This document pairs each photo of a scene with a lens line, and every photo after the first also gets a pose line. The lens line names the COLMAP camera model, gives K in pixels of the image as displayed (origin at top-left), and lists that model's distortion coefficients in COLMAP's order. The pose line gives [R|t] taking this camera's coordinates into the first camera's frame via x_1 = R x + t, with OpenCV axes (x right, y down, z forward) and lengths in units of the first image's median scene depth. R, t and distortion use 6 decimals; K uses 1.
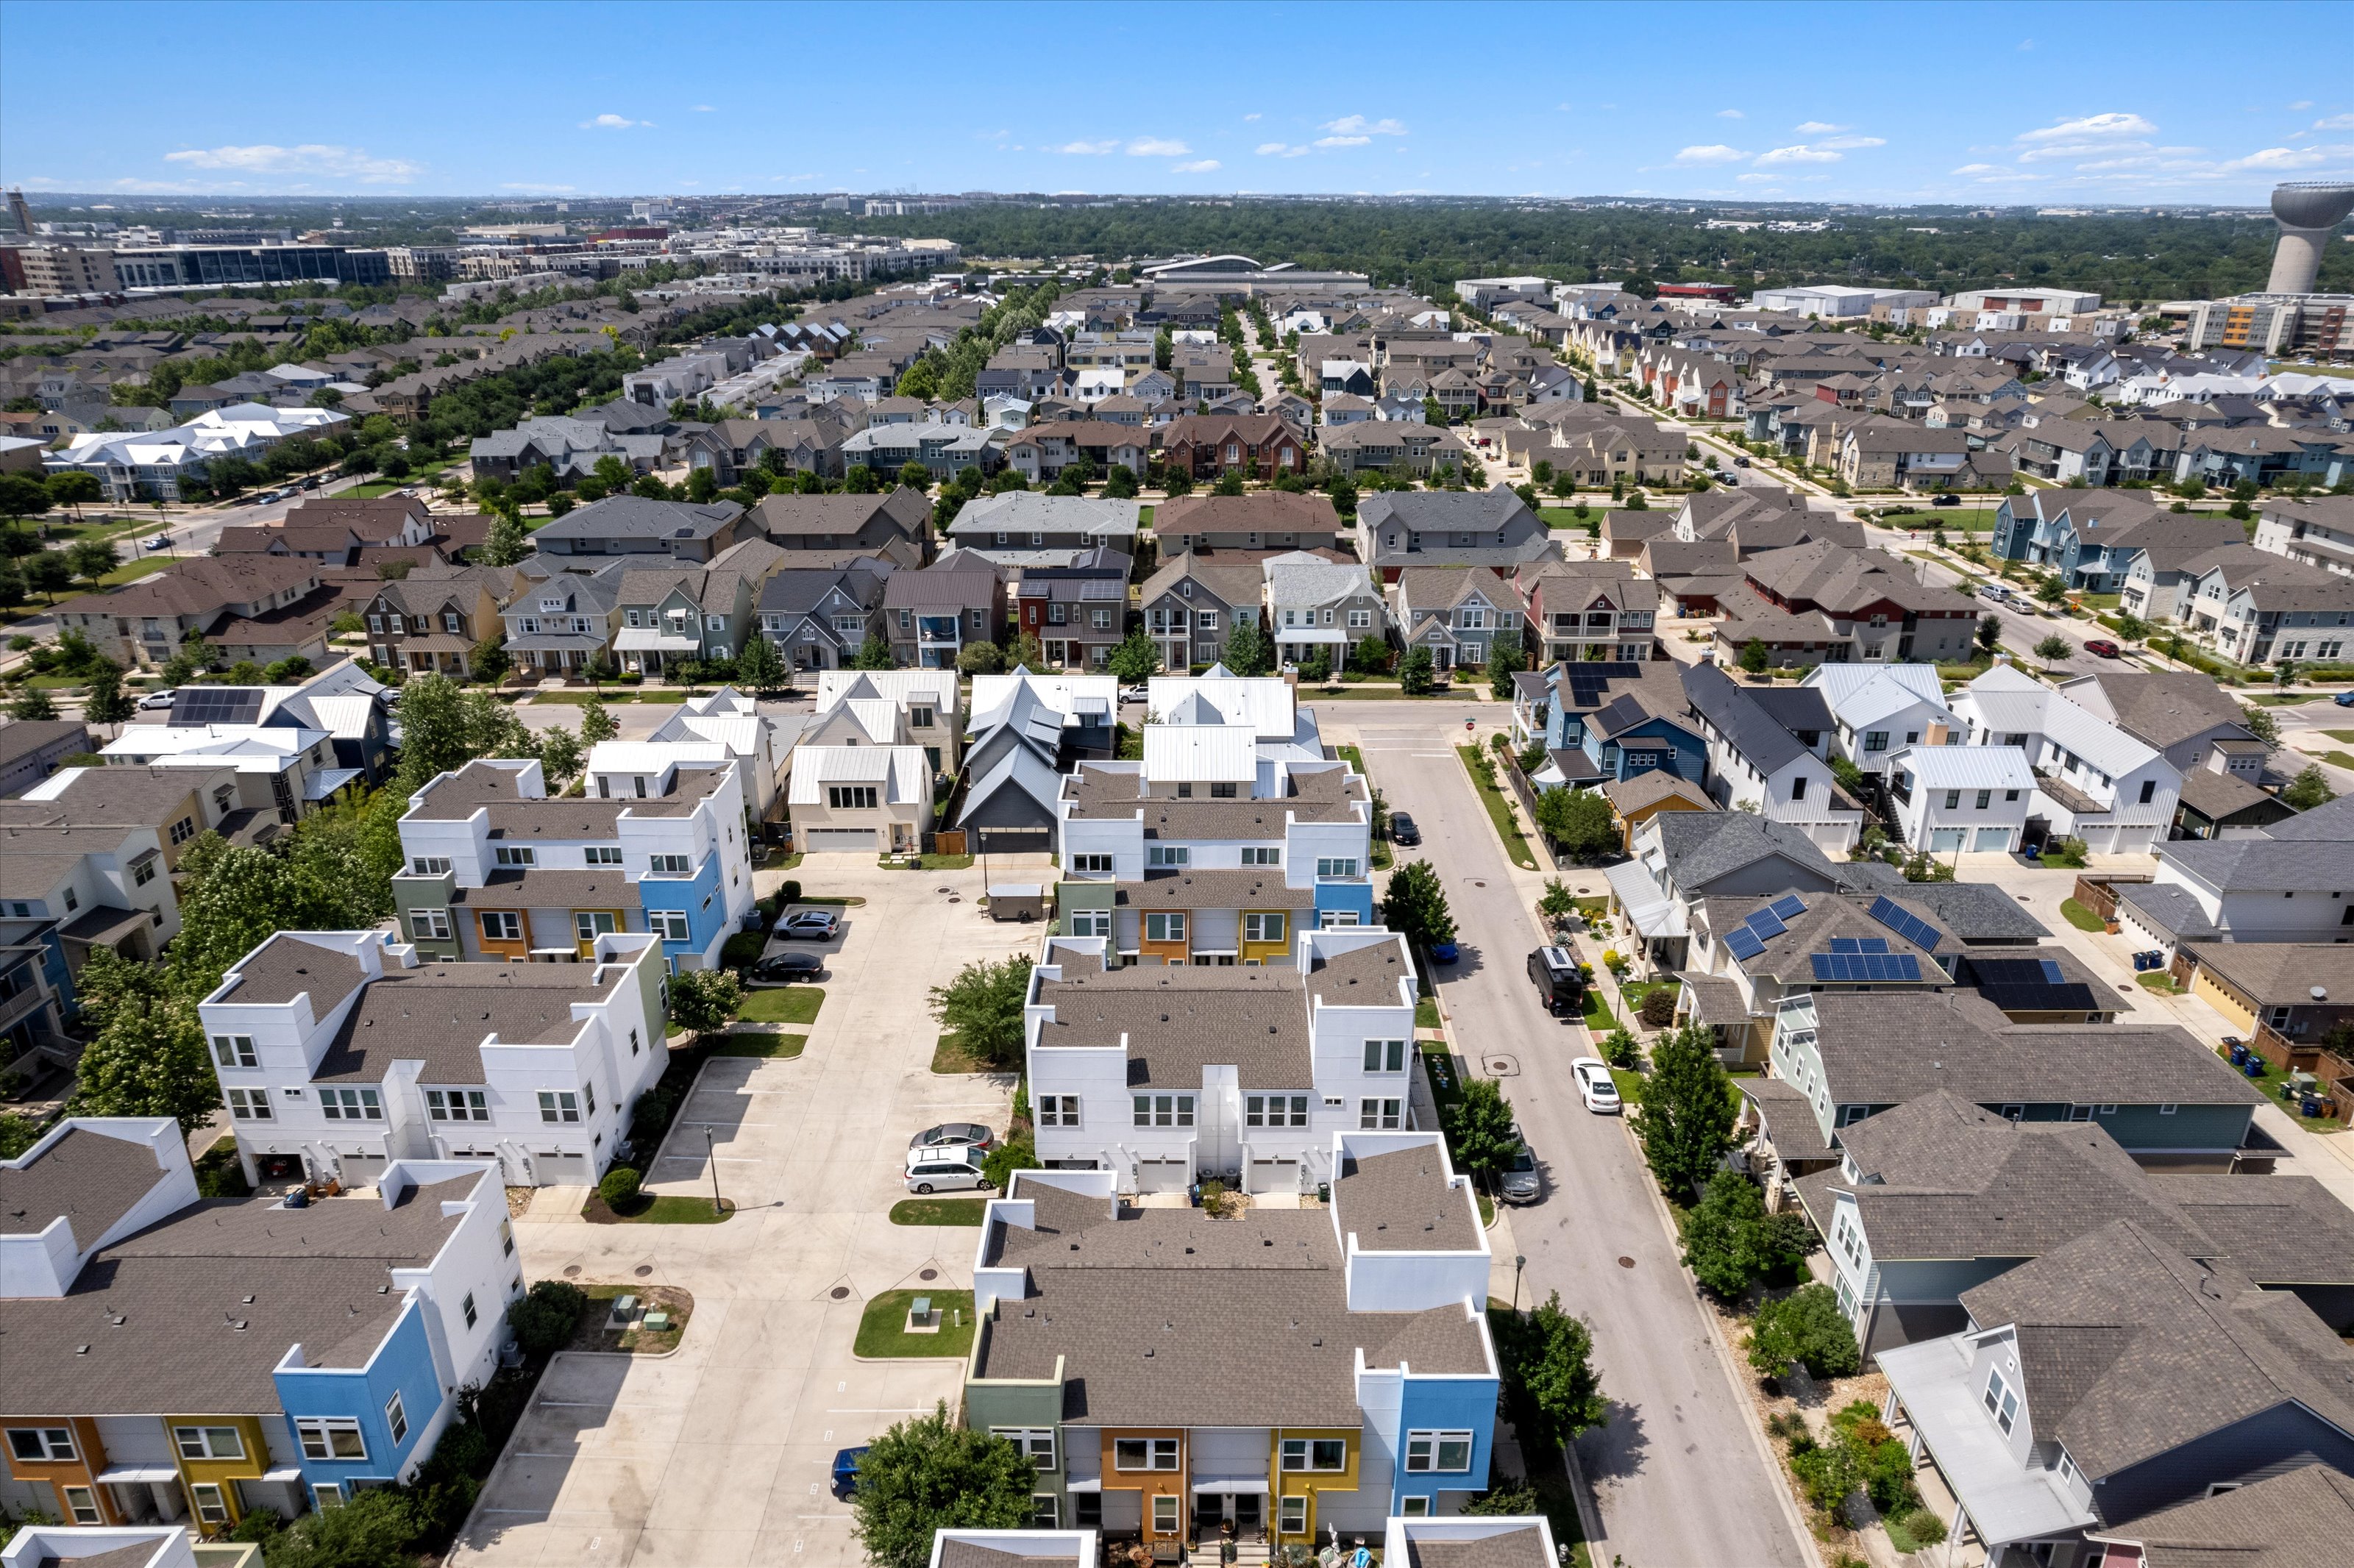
lens RADIAL K [[1490.7, 0, 1177.0], [0, 1490.7, 784.0], [0, 0, 1]] dist [-0.076635, 0.063396]
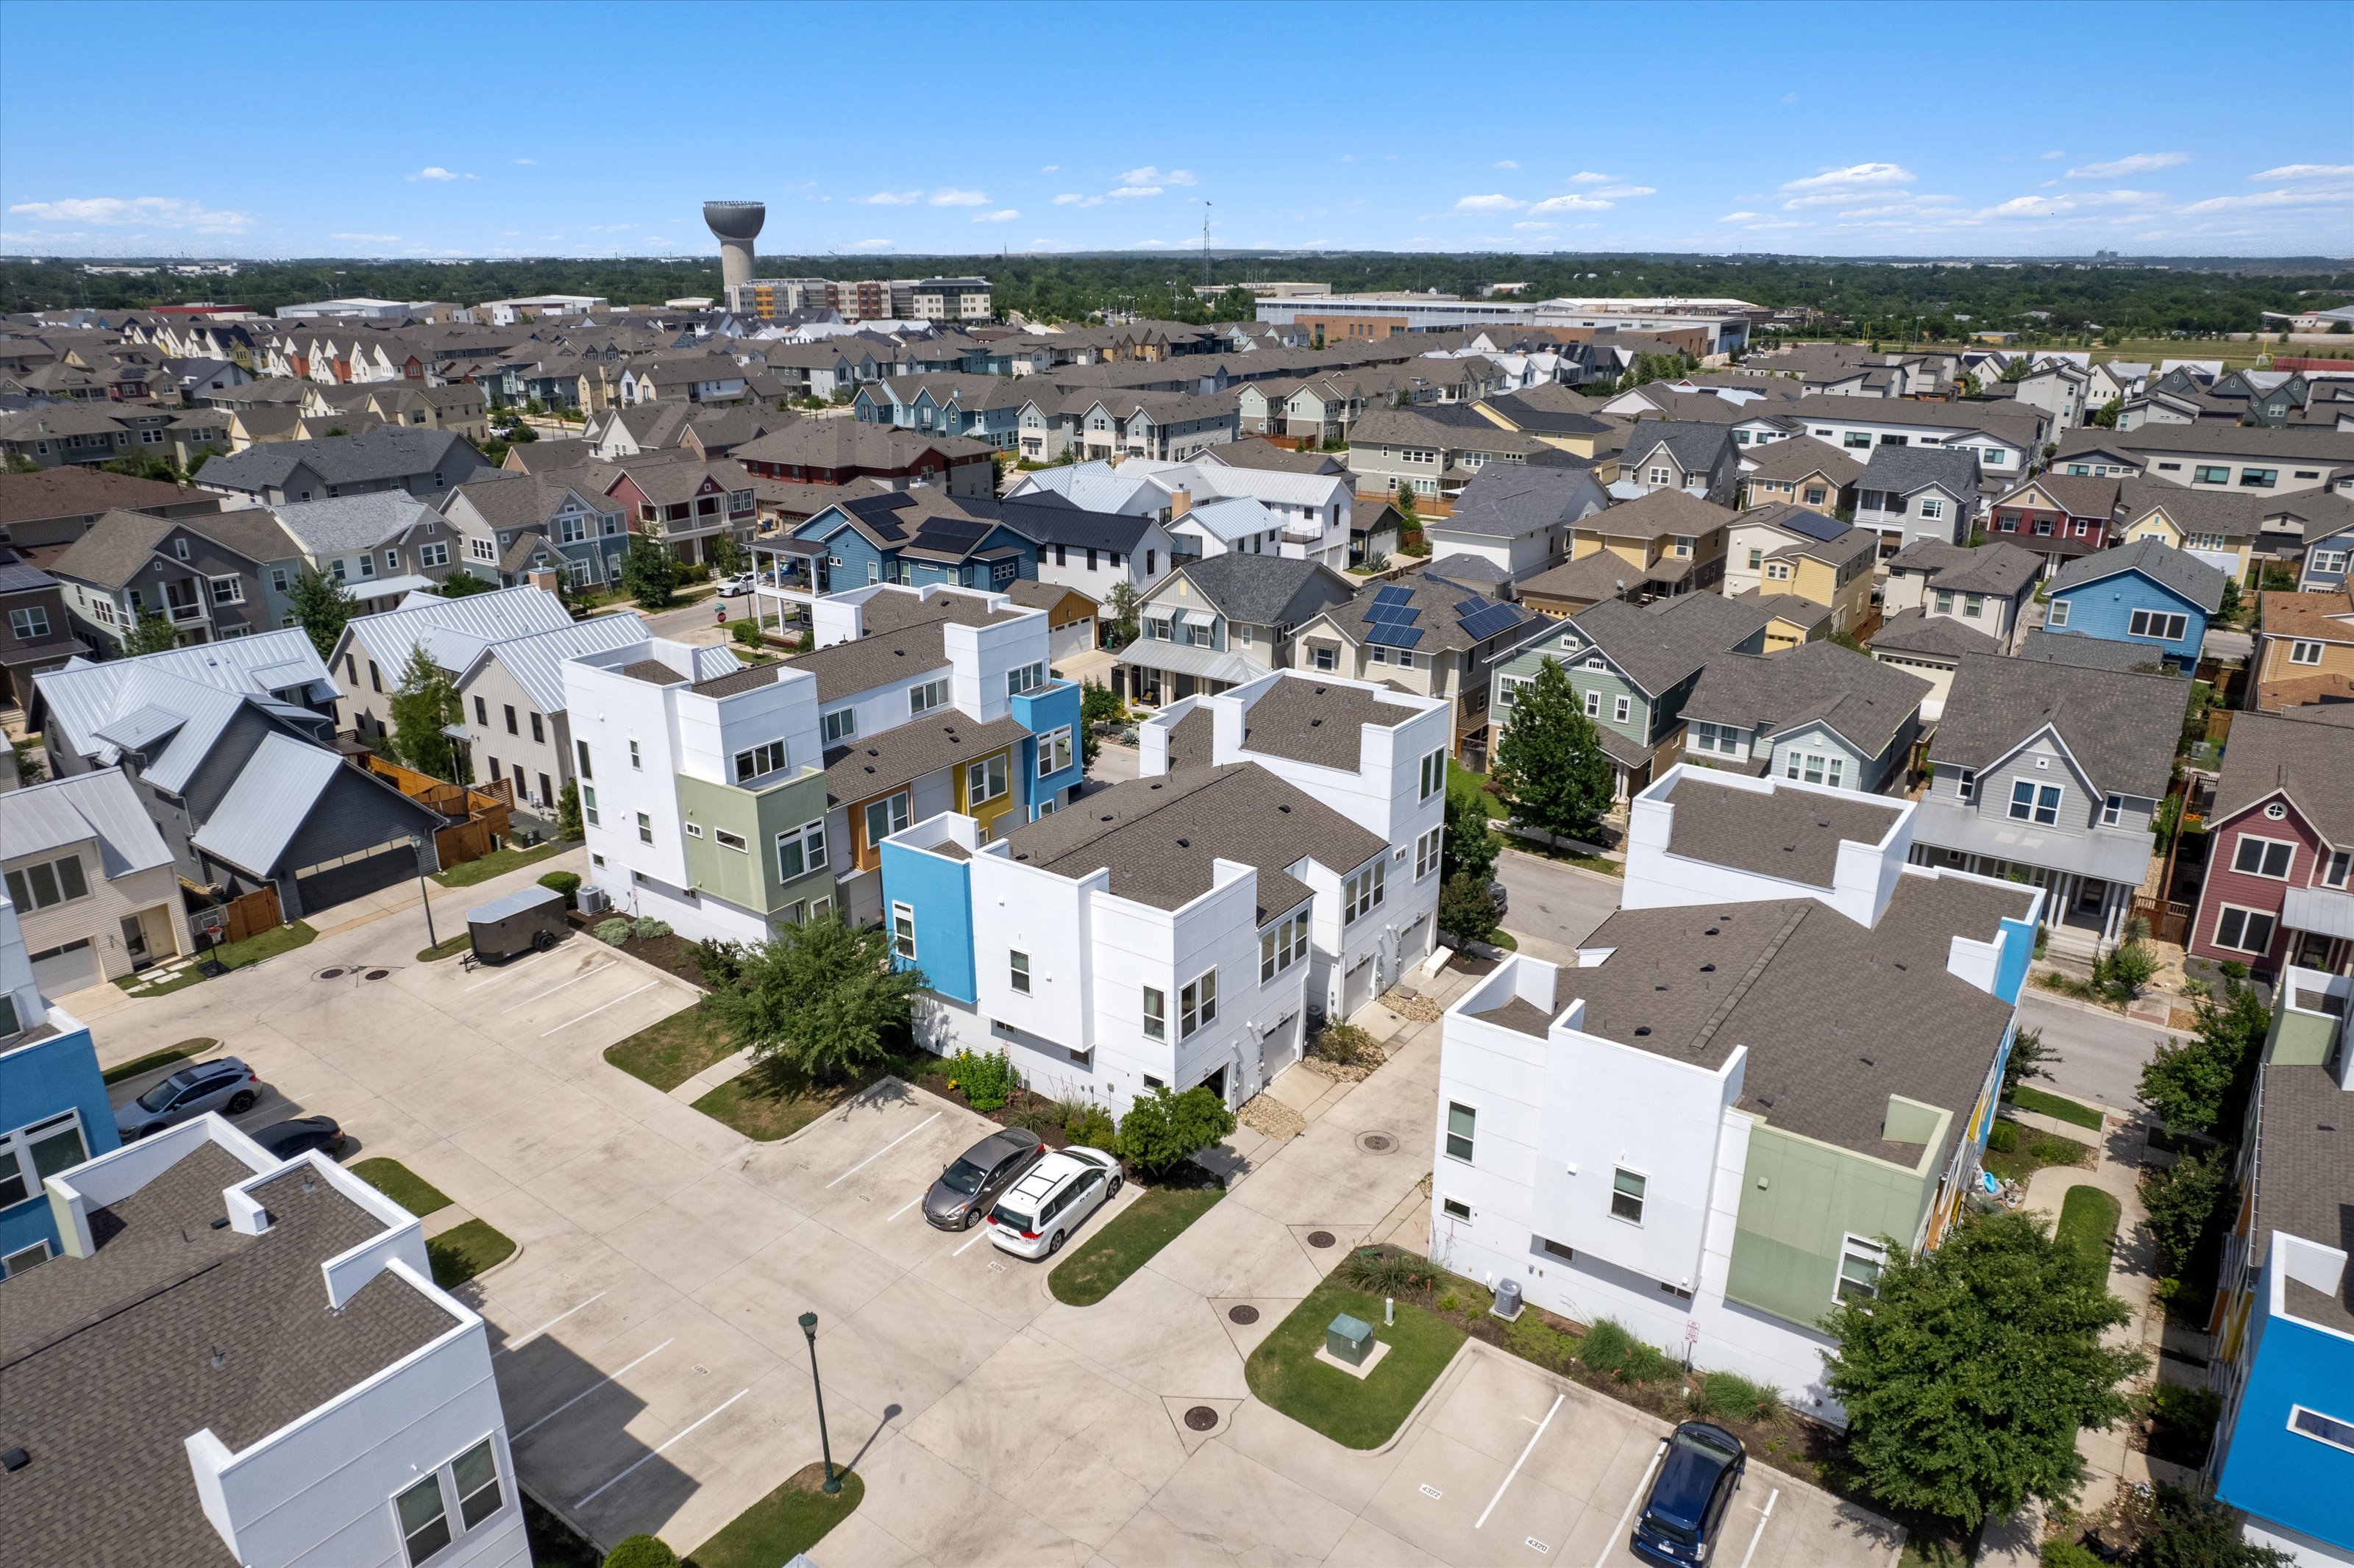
lens RADIAL K [[1502.3, 0, 1173.4], [0, 1502.3, 796.1], [0, 0, 1]] dist [-0.070473, 0.038532]
pose [[0.582635, -0.279526, 0.763152, -0.259109], [0.299040, 0.946853, 0.118507, 0.025818], [-0.755719, 0.159167, 0.635260, 0.273335]]
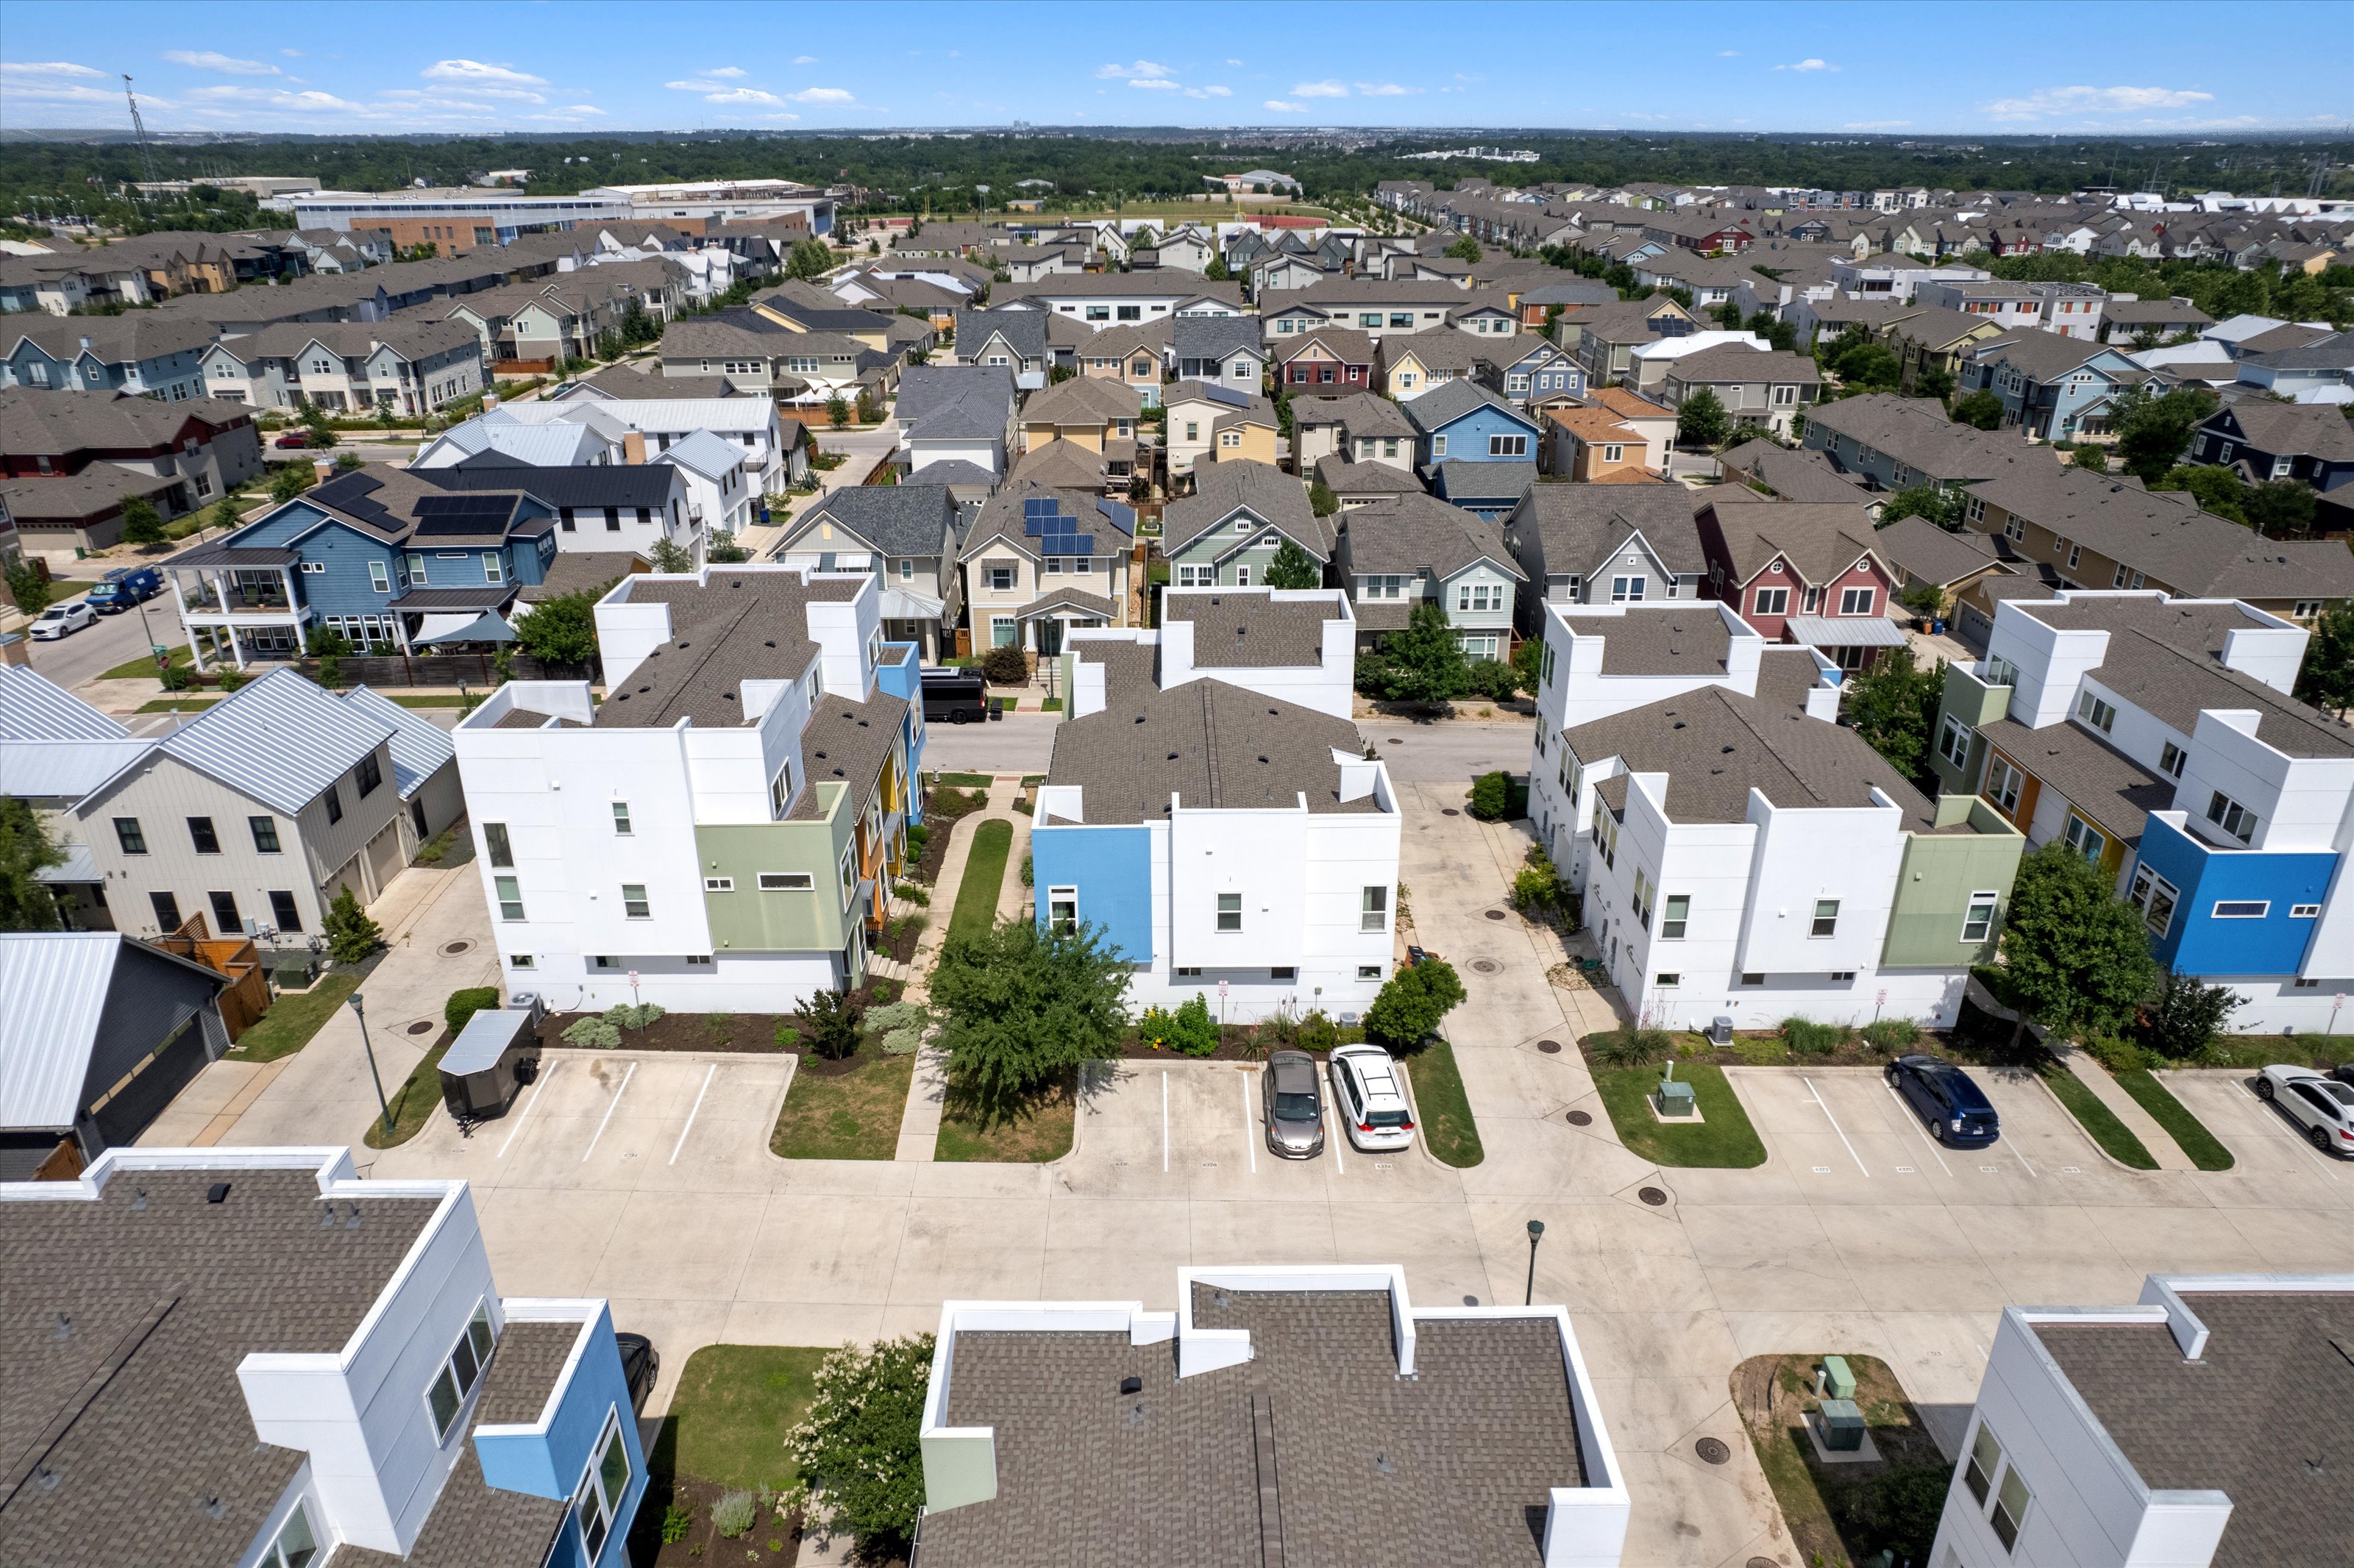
lens RADIAL K [[1490.7, 0, 1177.0], [0, 1490.7, 784.0], [0, 0, 1]] dist [-0.076635, 0.063396]
pose [[-0.010483, -0.406834, 0.913442, -0.331219], [0.367031, 0.848166, 0.381973, -0.062302], [-0.930150, 0.339265, 0.140429, 0.458338]]
